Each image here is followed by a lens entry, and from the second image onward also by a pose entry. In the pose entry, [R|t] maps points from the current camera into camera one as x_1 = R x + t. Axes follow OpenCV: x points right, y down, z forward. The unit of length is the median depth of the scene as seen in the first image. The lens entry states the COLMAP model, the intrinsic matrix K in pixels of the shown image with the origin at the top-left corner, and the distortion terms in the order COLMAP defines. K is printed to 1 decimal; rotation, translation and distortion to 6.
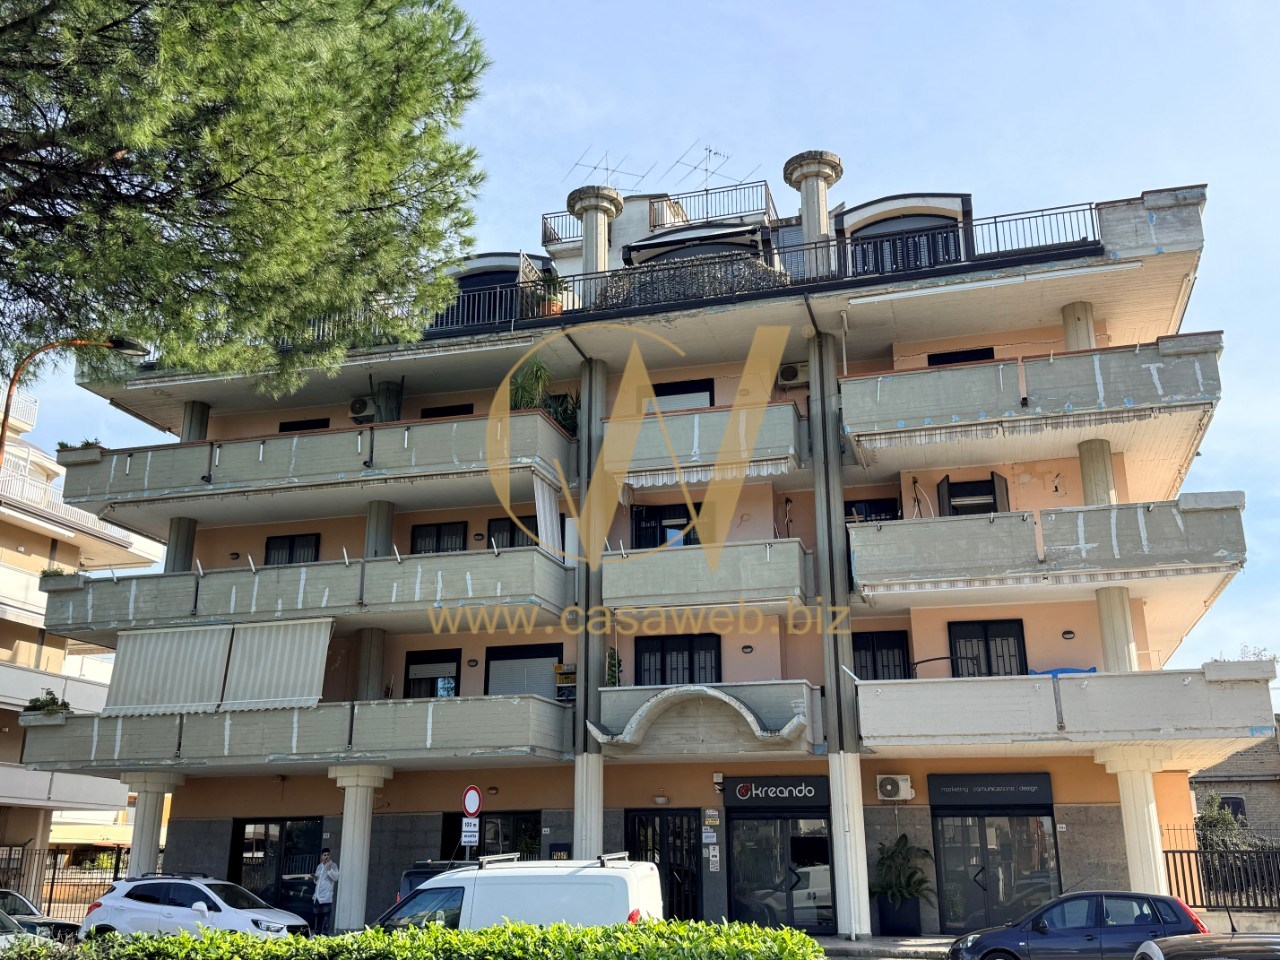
lens RADIAL K [[1179.9, 0, 641.2], [0, 1179.9, 477.7], [0, 0, 1]] dist [0.006798, 0.000000]
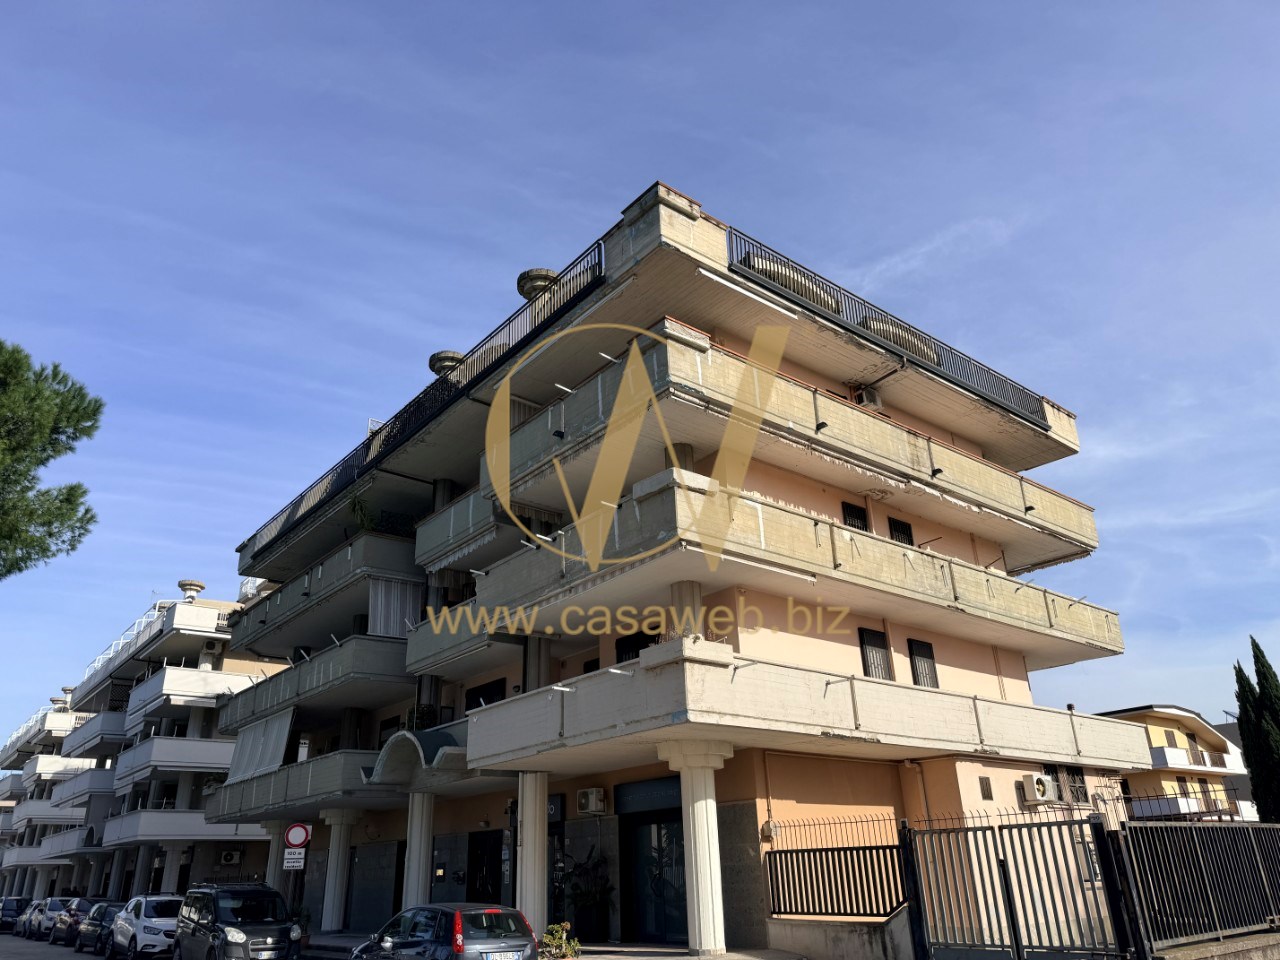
lens RADIAL K [[901.4, 0, 638.9], [0, 901.4, 481.5], [0, 0, 1]] dist [-0.006068, -0.002423]
pose [[0.823379, -0.253299, -0.507826, 0.772447], [0.202445, 0.967088, -0.154135, 0.117800], [0.530154, 0.024105, 0.847559, 0.319979]]
